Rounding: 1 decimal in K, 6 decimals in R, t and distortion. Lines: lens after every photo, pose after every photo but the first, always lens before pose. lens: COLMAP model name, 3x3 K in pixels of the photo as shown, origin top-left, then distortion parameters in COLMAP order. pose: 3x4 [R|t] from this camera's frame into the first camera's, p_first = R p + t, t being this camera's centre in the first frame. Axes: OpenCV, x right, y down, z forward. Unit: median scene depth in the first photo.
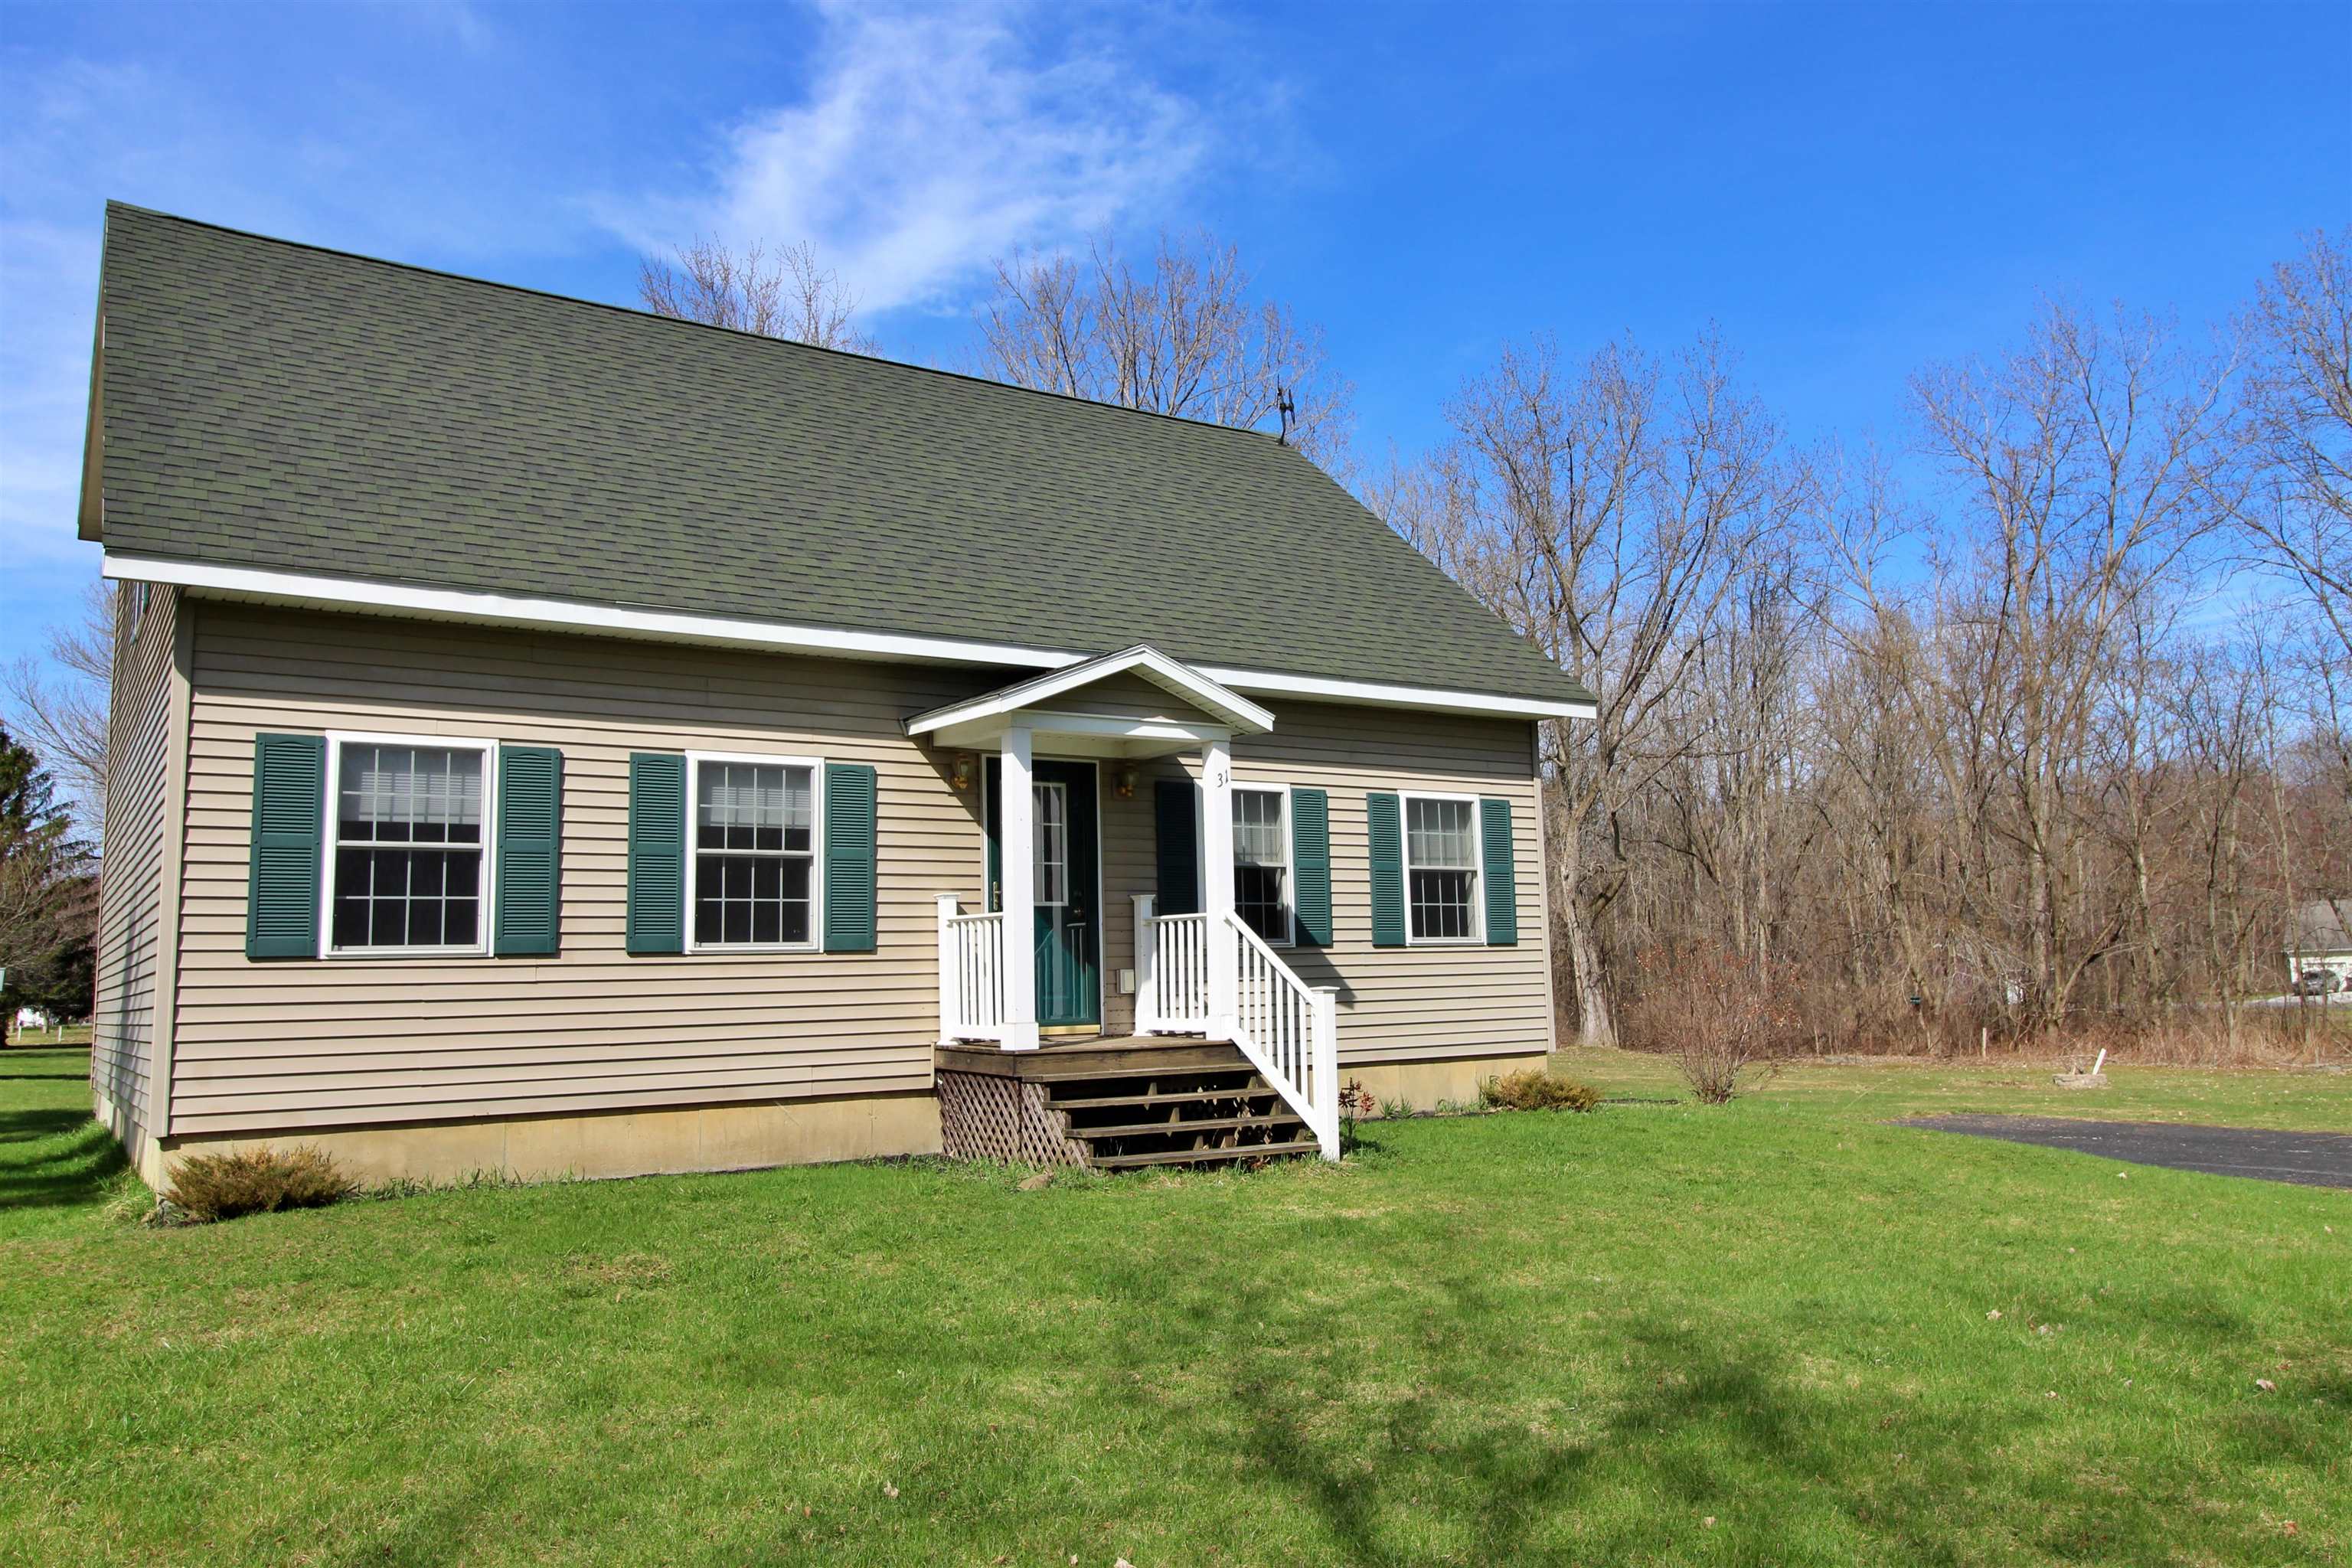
lens RADIAL K [[1720.1, 0, 1185.8], [0, 1720.1, 773.3], [0, 0, 1]] dist [0.005210, -0.004127]
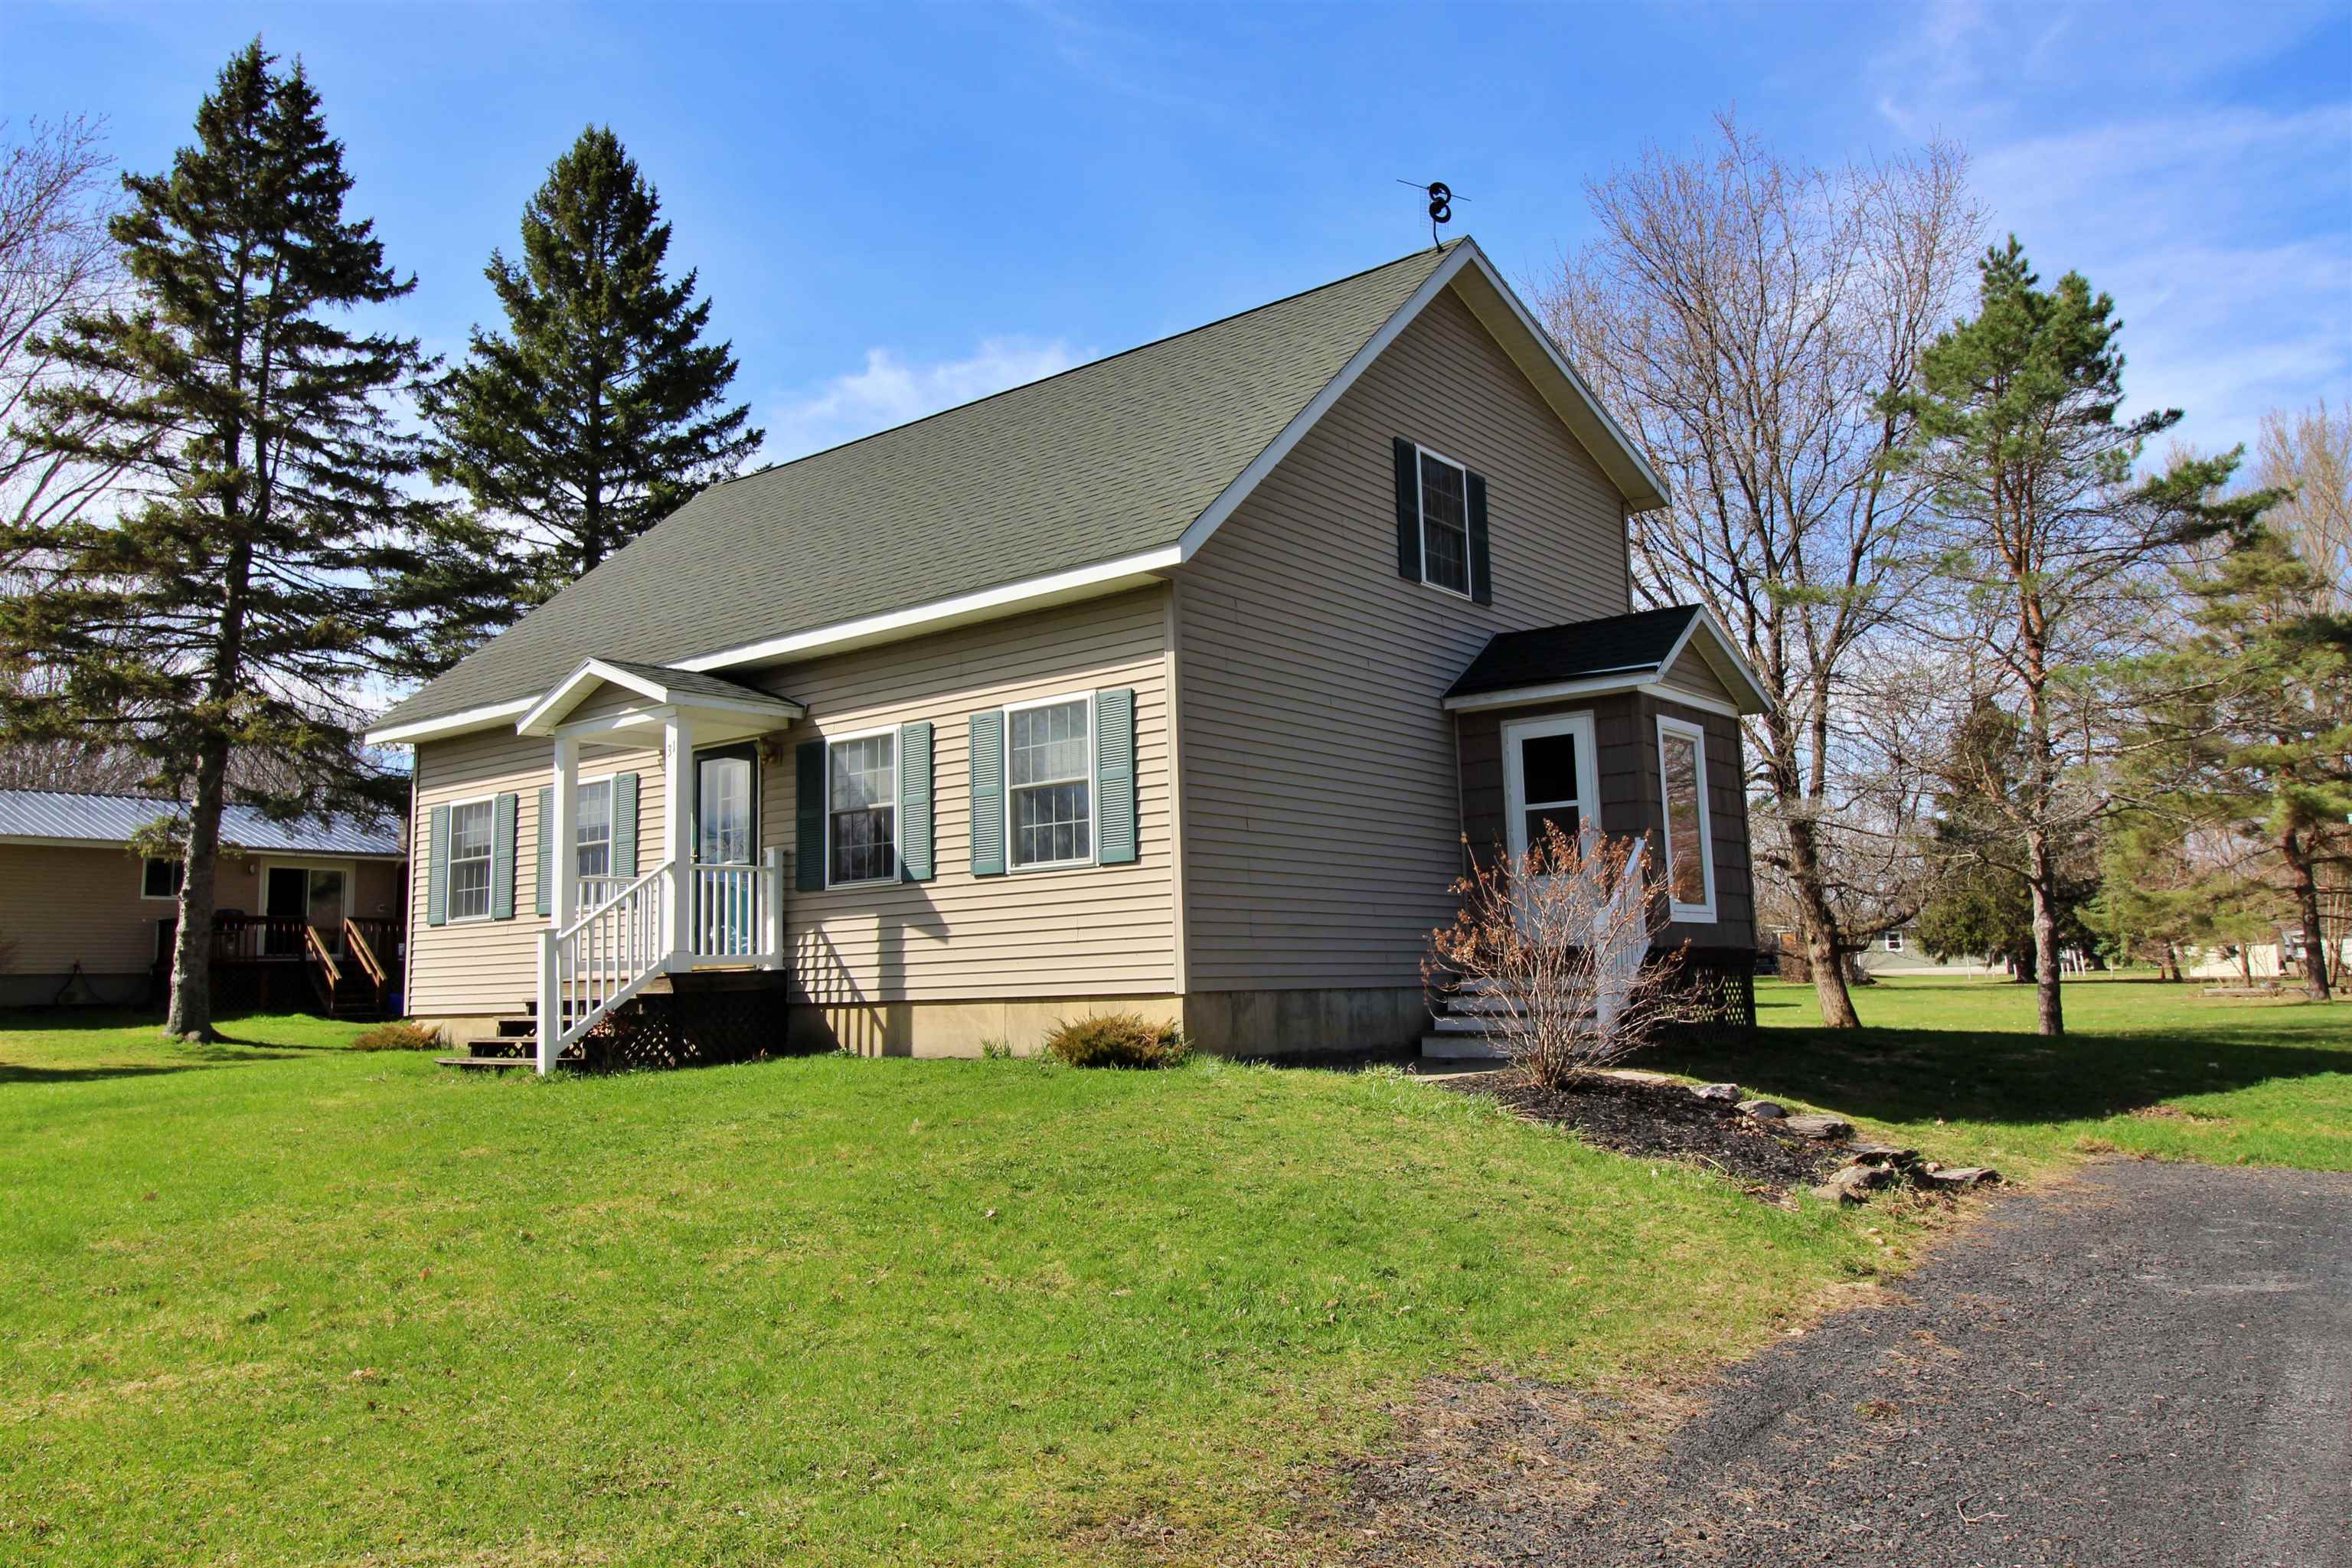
lens RADIAL K [[1720.1, 0, 1189.8], [0, 1720.1, 774.7], [0, 0, 1]] dist [0.005210, -0.004127]
pose [[0.296109, -0.102880, -0.949597, 1.253282], [0.137127, 0.988462, -0.064331, 0.146186], [0.945260, -0.111166, 0.306800, 0.994323]]
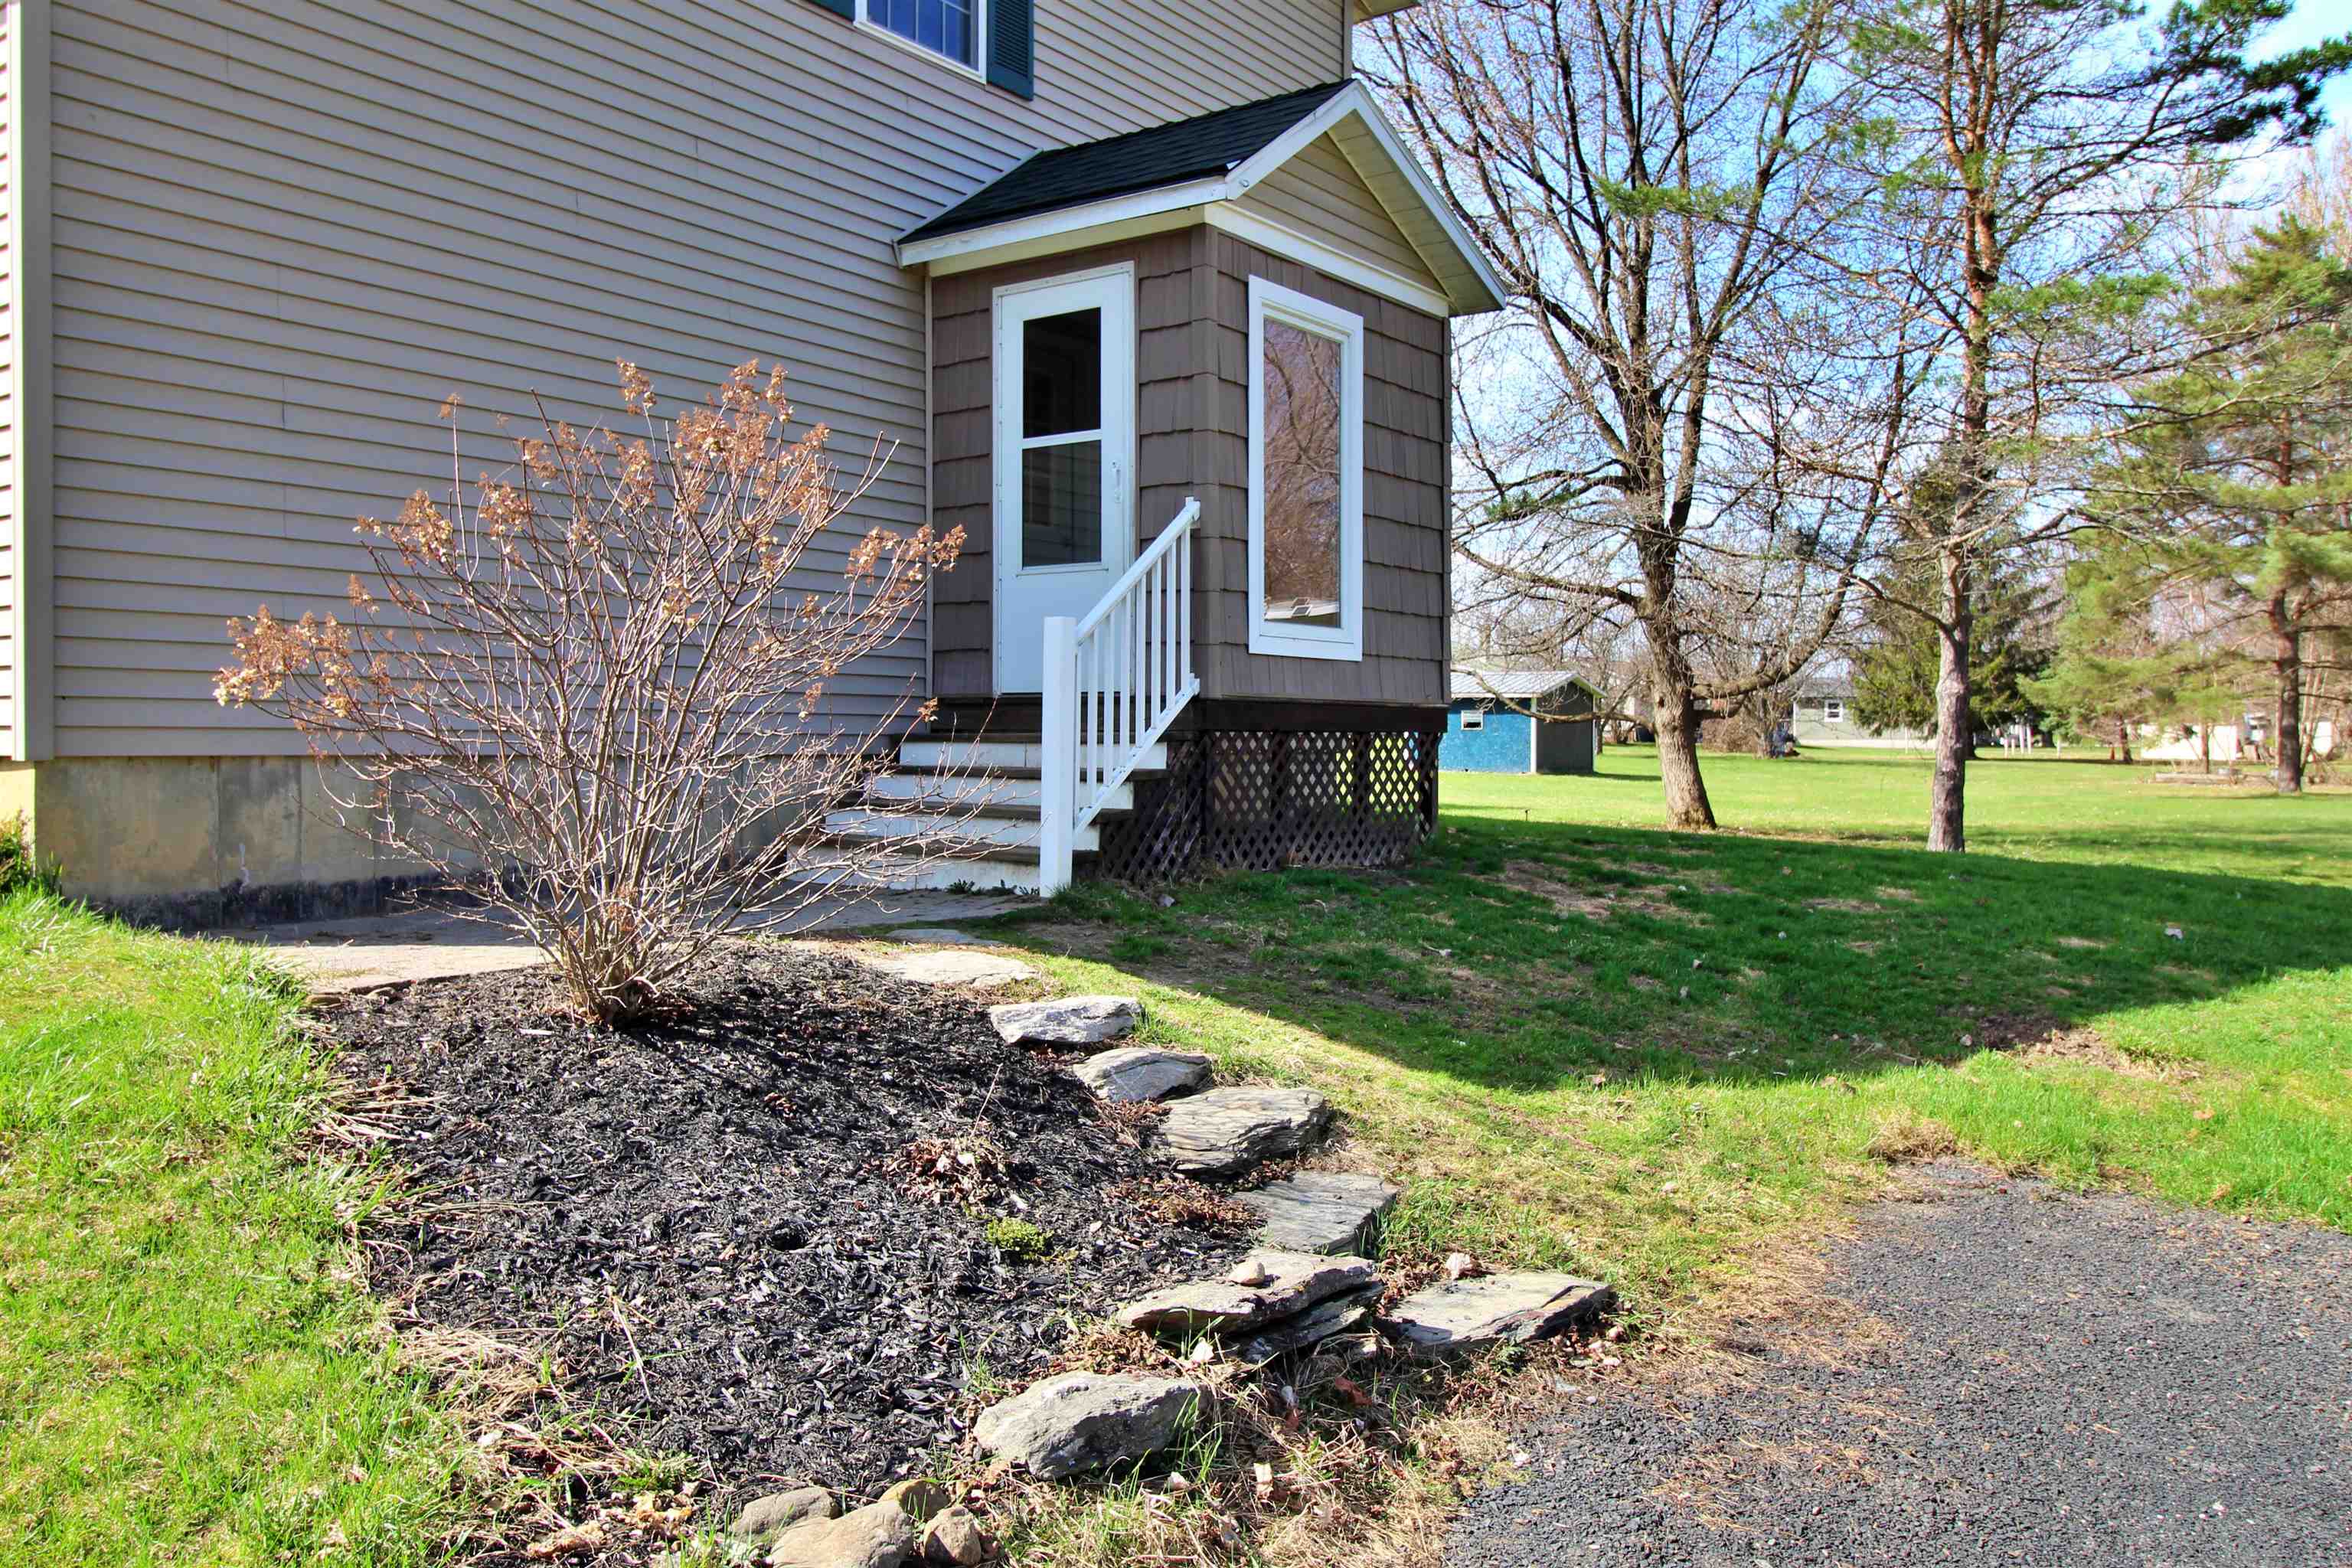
lens RADIAL K [[1720.1, 0, 1216.3], [0, 1720.1, 783.0], [0, 0, 1]] dist [0.005210, -0.004127]
pose [[0.325003, 0.050105, -0.944385, 0.825278], [0.104531, 0.990574, 0.088529, 0.206836], [0.939918, -0.127489, 0.316702, 1.445971]]
